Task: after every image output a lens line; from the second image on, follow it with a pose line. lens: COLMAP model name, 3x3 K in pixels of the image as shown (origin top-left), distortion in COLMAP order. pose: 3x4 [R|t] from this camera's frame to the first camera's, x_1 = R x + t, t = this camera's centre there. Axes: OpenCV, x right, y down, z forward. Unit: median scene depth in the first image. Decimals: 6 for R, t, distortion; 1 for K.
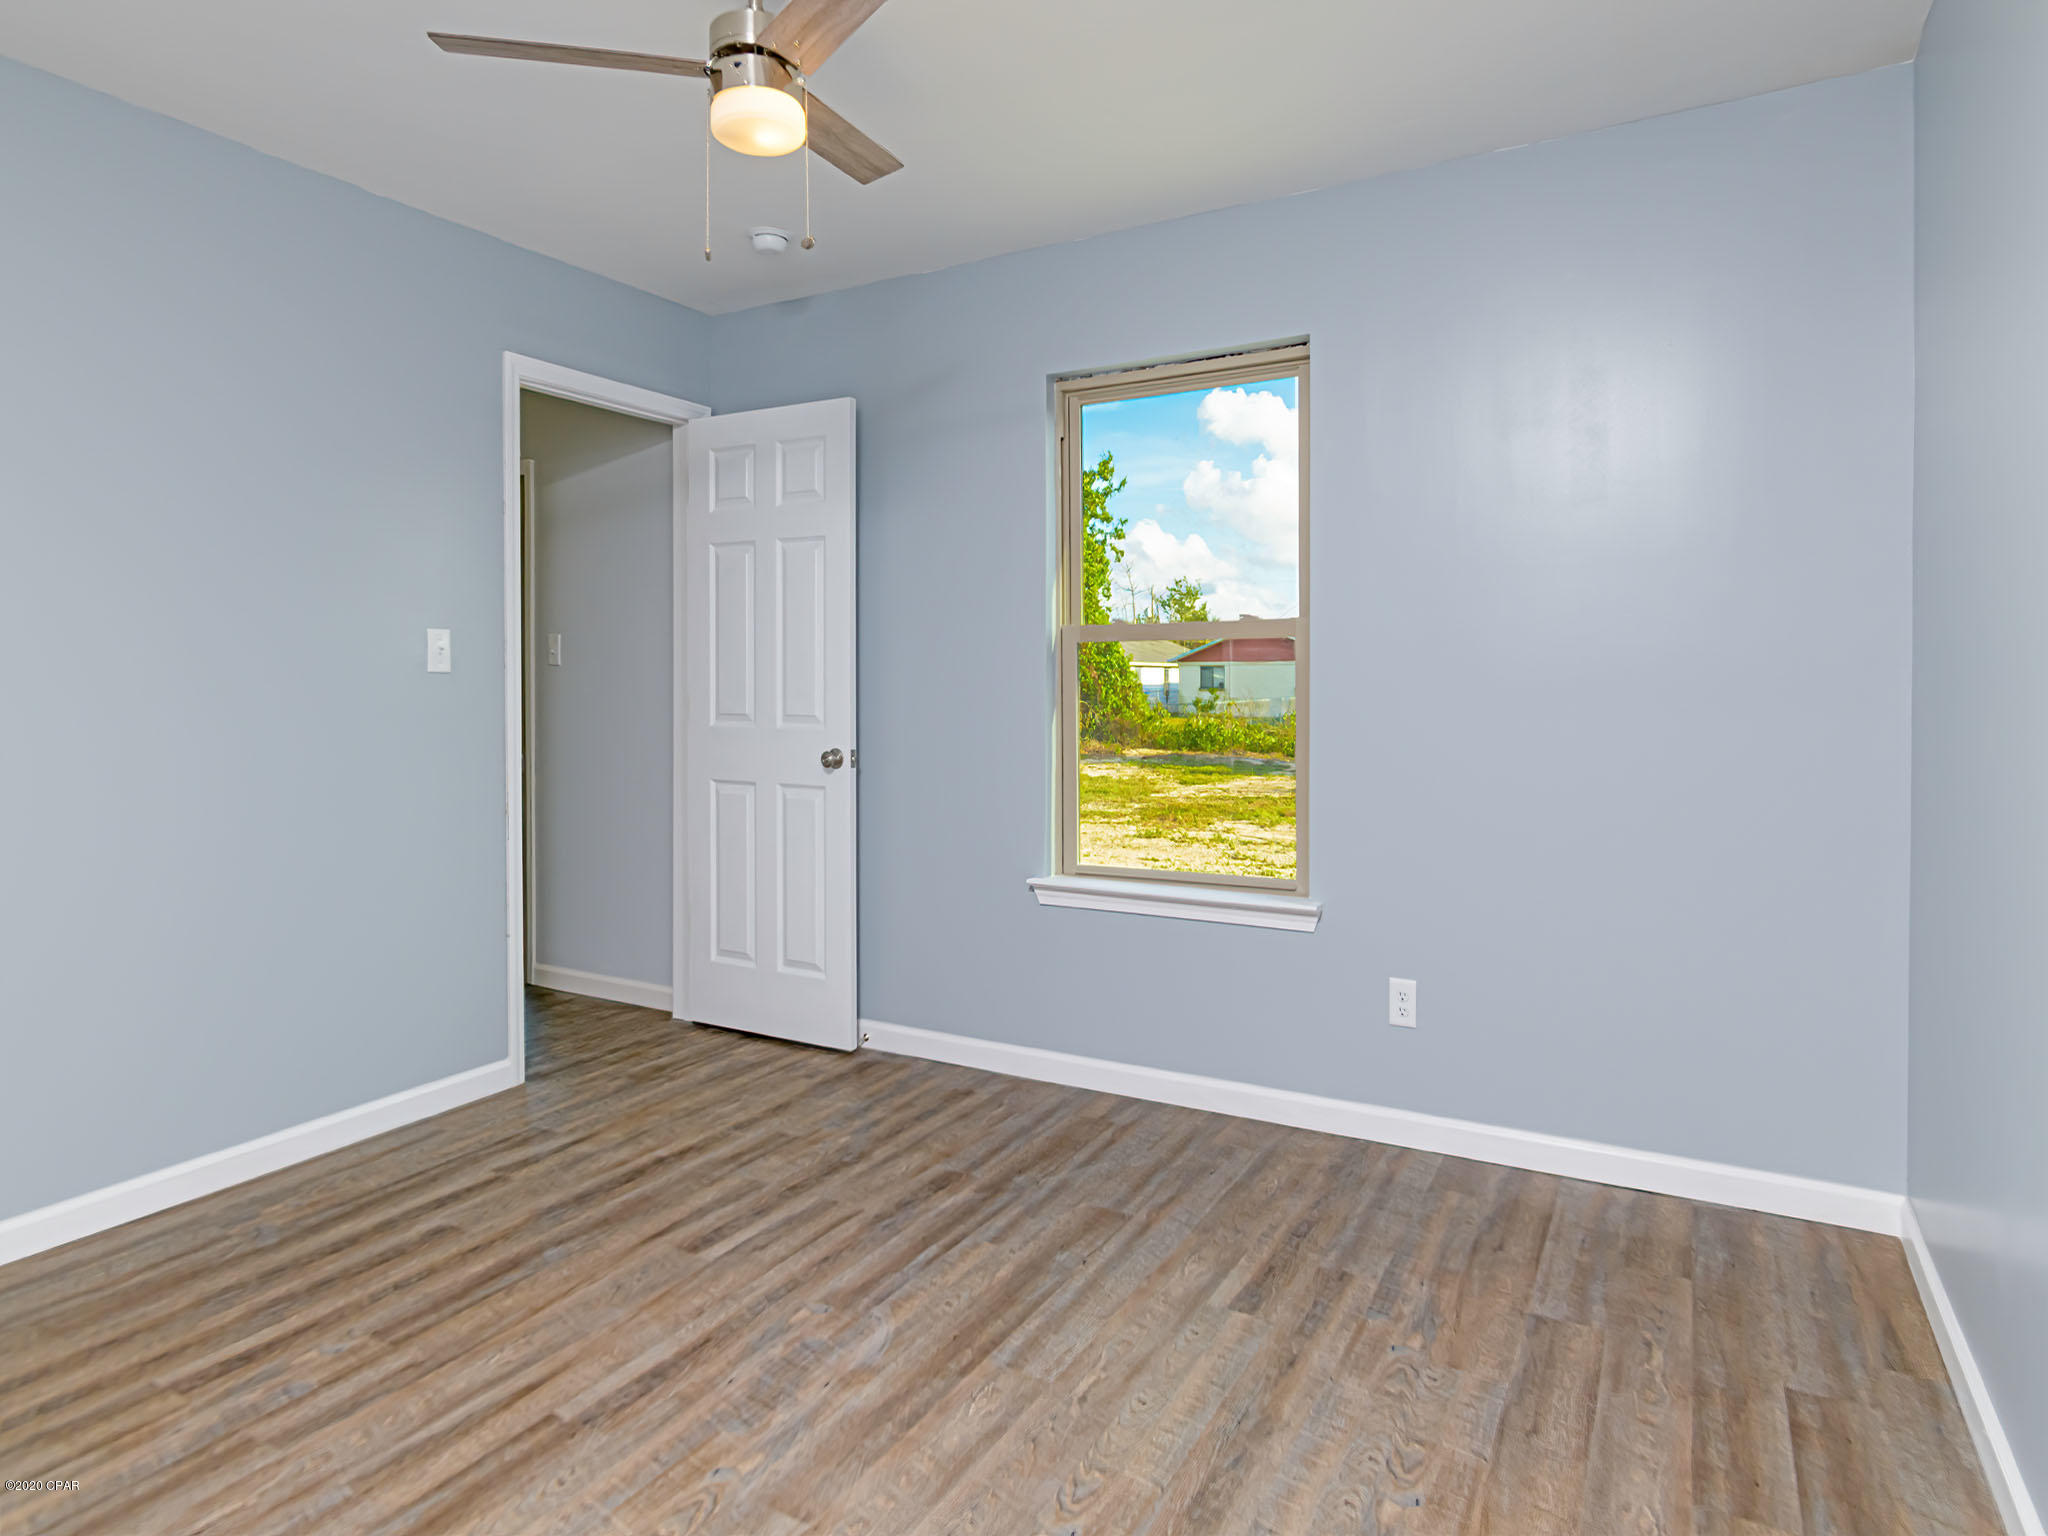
lens RADIAL K [[1191.2, 0, 1030.8], [0, 1191.2, 749.5], [0, 0, 1]] dist [-0.004388, -0.001481]
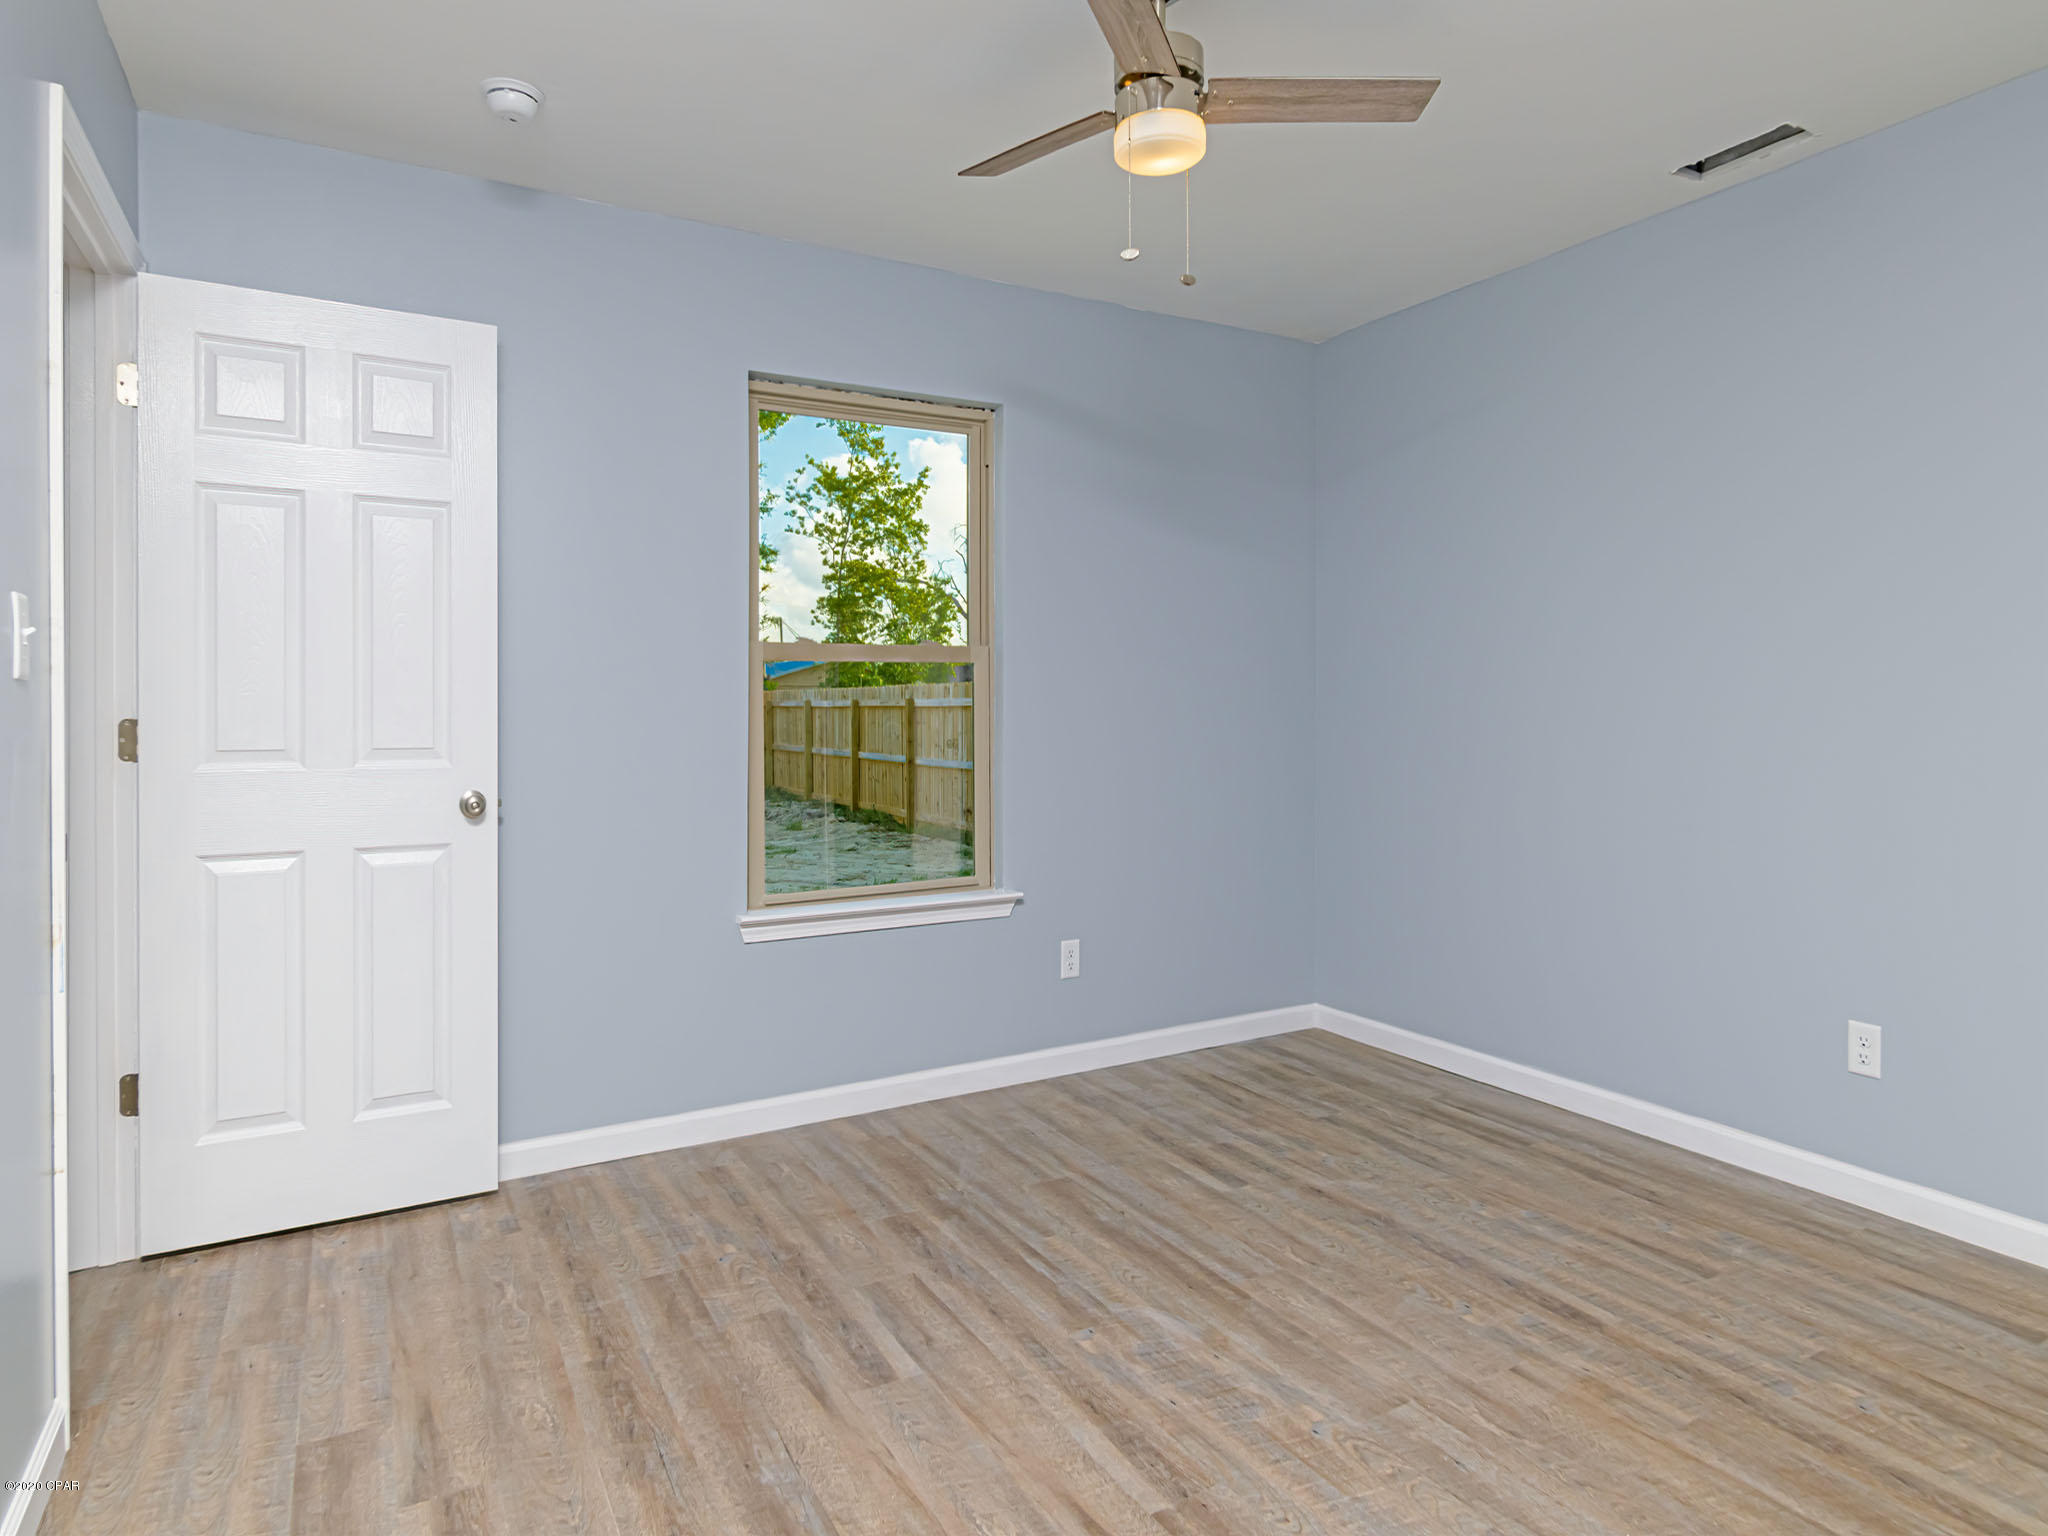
lens RADIAL K [[1191.2, 0, 1029.7], [0, 1191.2, 776.3], [0, 0, 1]] dist [-0.004388, -0.001481]
pose [[0.498427, -0.050346, 0.865468, -0.887149], [0.049109, 0.998349, 0.029794, -0.021871], [-0.865539, 0.027652, 0.500077, 0.455963]]
